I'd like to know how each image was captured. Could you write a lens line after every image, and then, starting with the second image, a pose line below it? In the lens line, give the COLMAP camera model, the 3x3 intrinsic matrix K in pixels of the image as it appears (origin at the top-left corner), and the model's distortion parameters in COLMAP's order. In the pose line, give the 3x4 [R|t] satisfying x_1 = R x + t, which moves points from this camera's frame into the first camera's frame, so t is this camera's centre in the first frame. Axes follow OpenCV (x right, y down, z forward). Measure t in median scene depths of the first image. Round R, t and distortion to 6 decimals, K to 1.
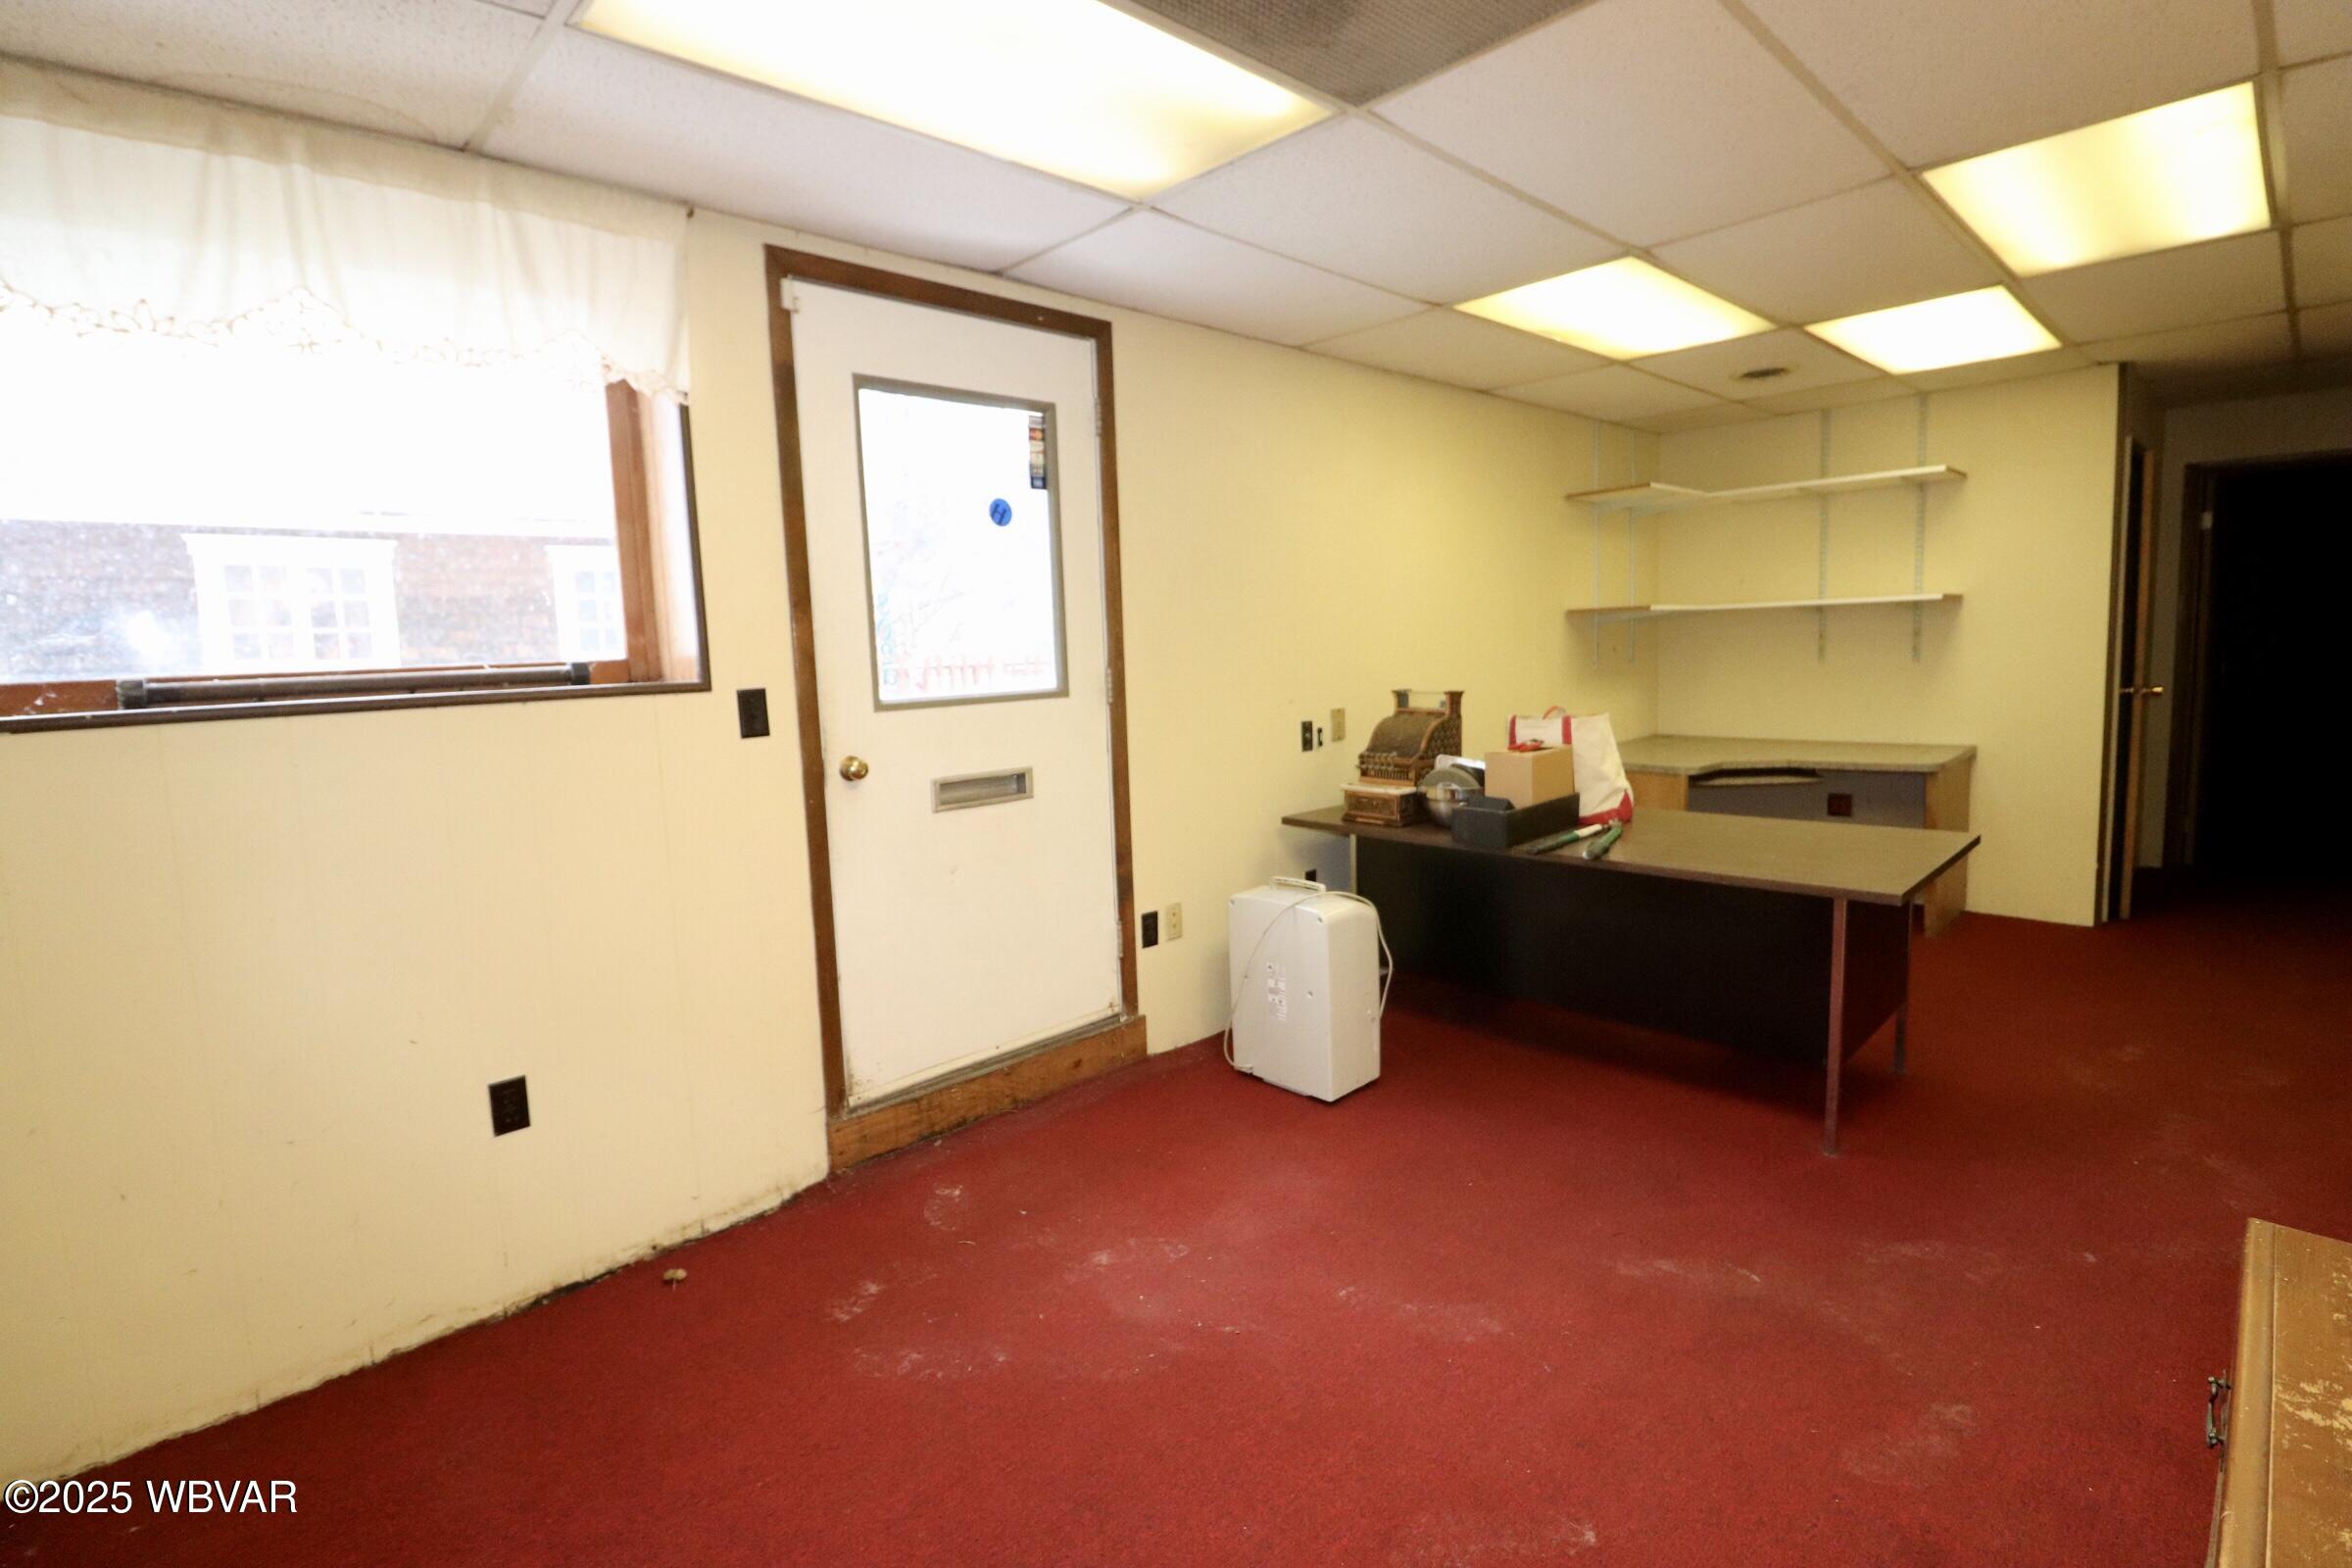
lens RADIAL K [[1096.3, 0, 1163.8], [0, 1096.3, 767.4], [0, 0, 1]] dist [-0.001745, -0.014847]
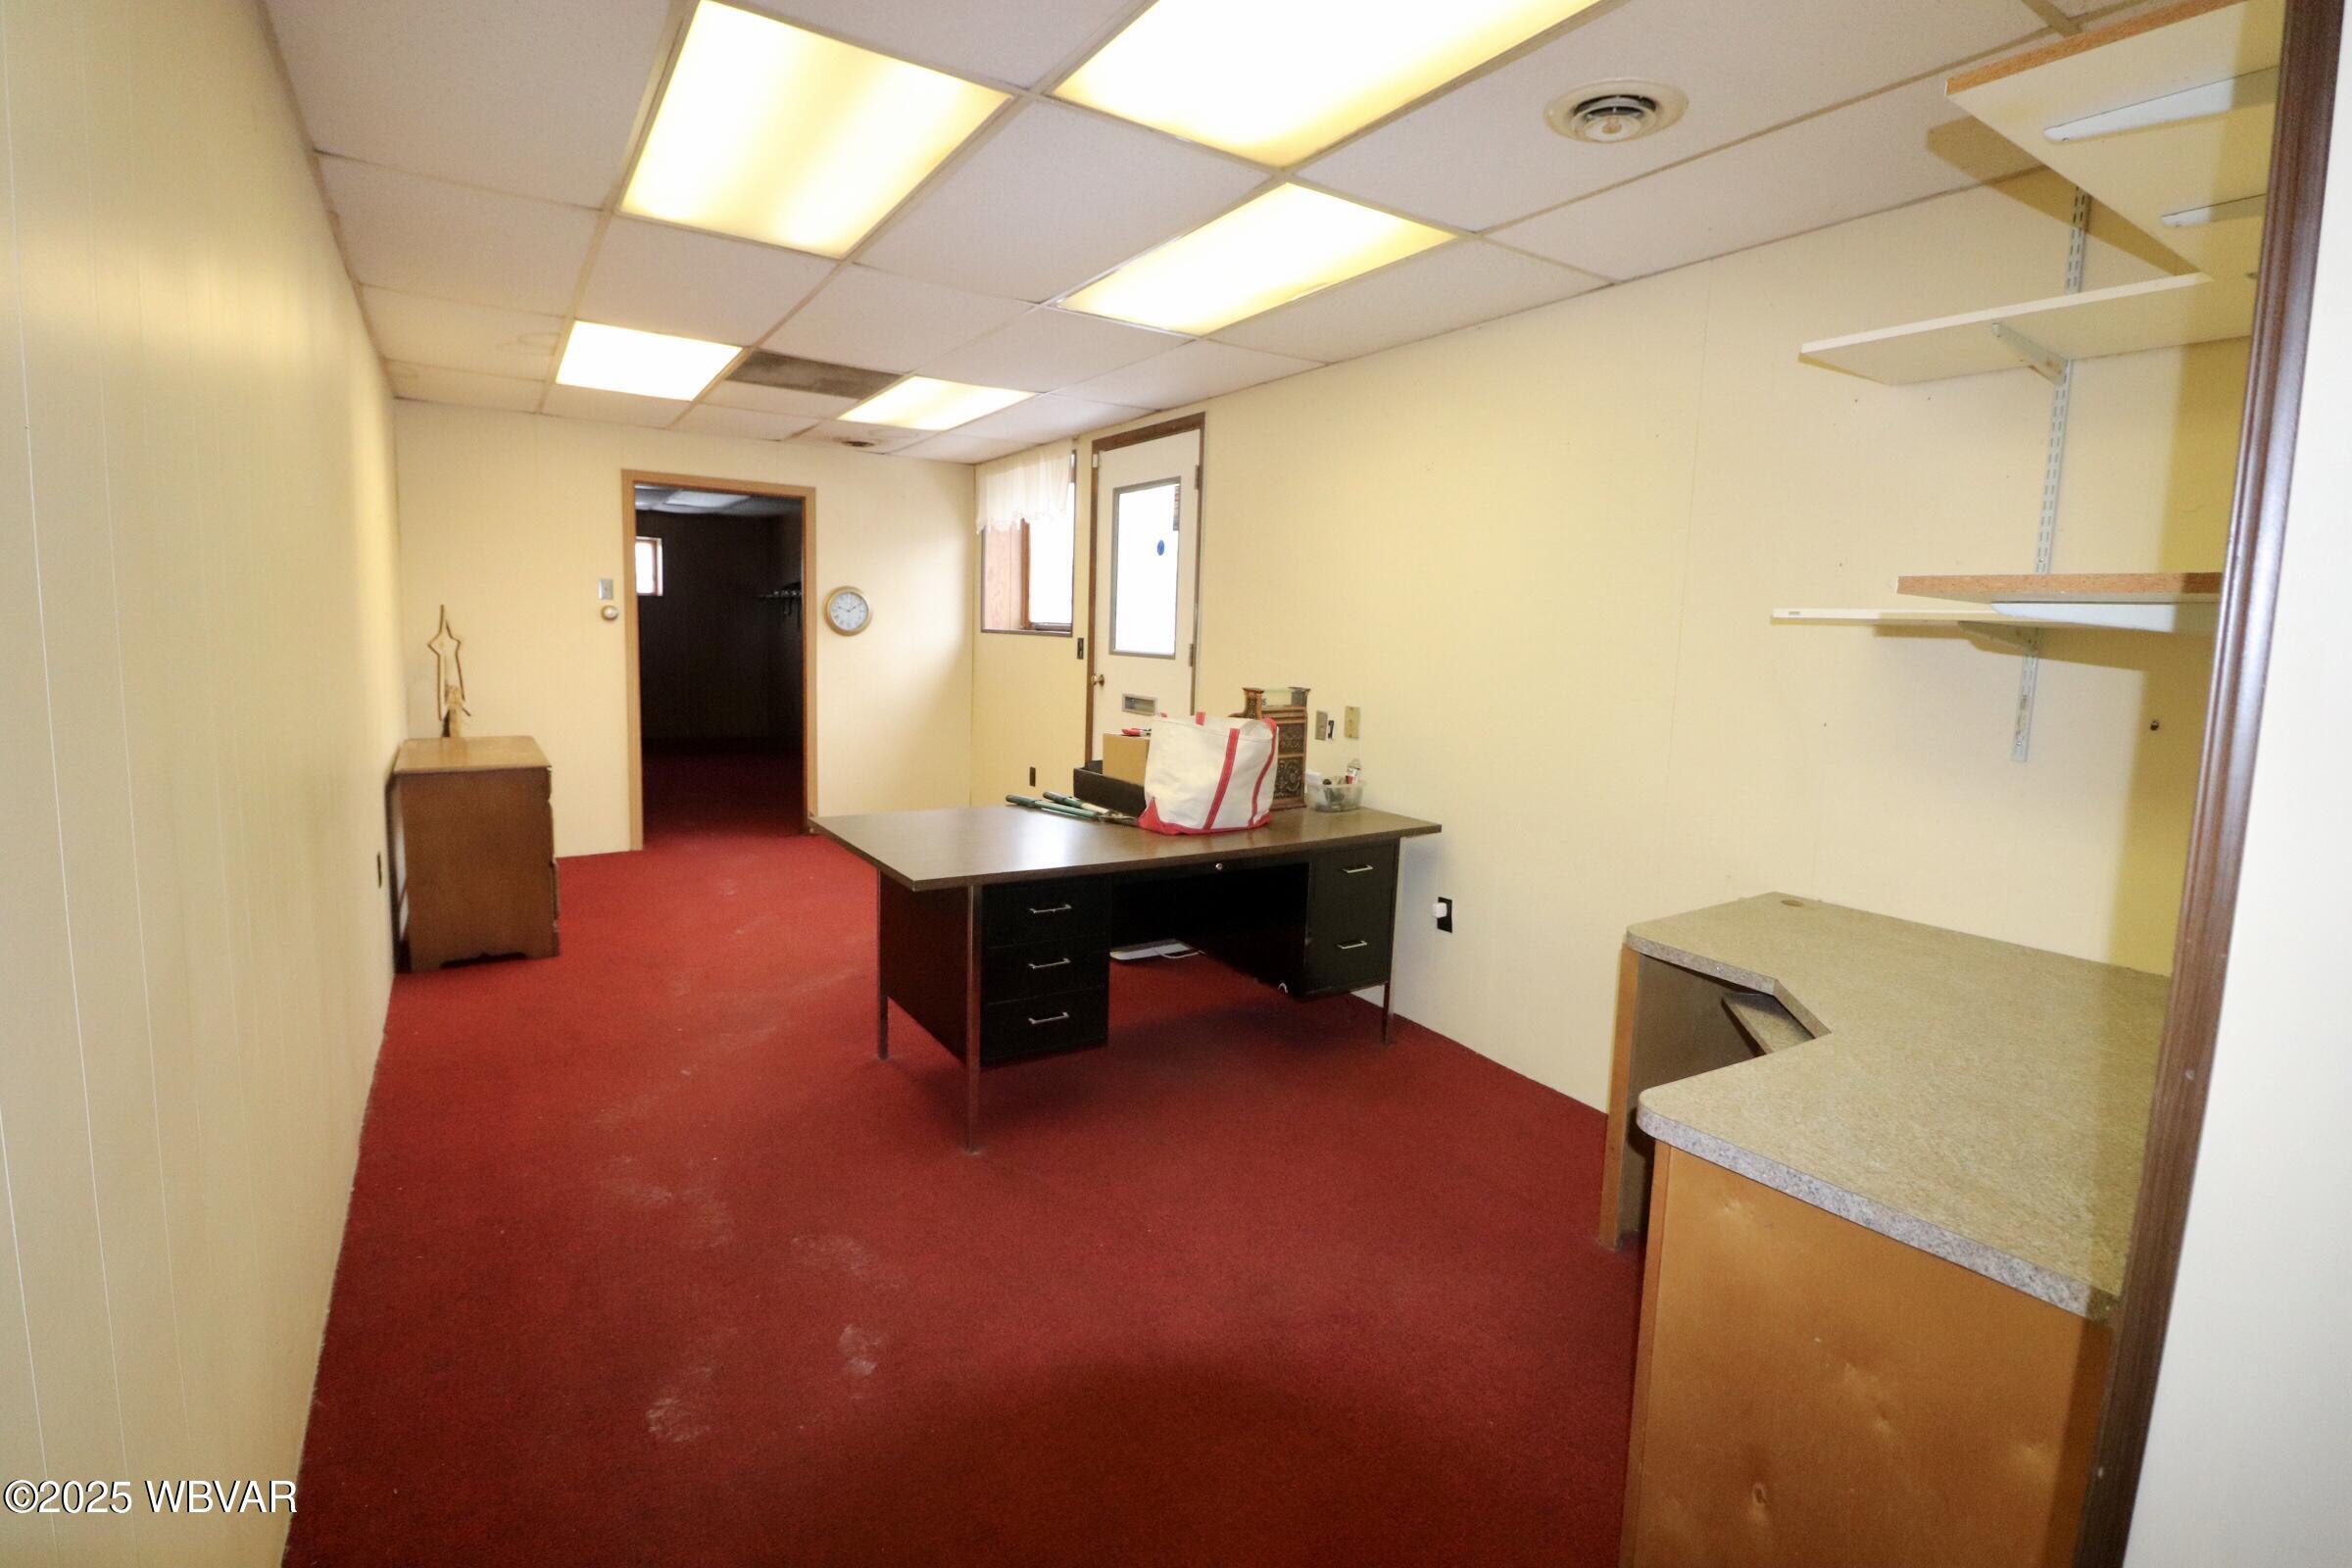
lens RADIAL K [[1096.3, 0, 1163.8], [0, 1096.3, 767.4], [0, 0, 1]] dist [-0.001745, -0.014847]
pose [[-0.200804, 0.152138, -0.967746, 1.566903], [-0.139299, 0.973395, 0.181930, -0.210527], [0.969677, 0.171338, -0.174269, 1.363216]]
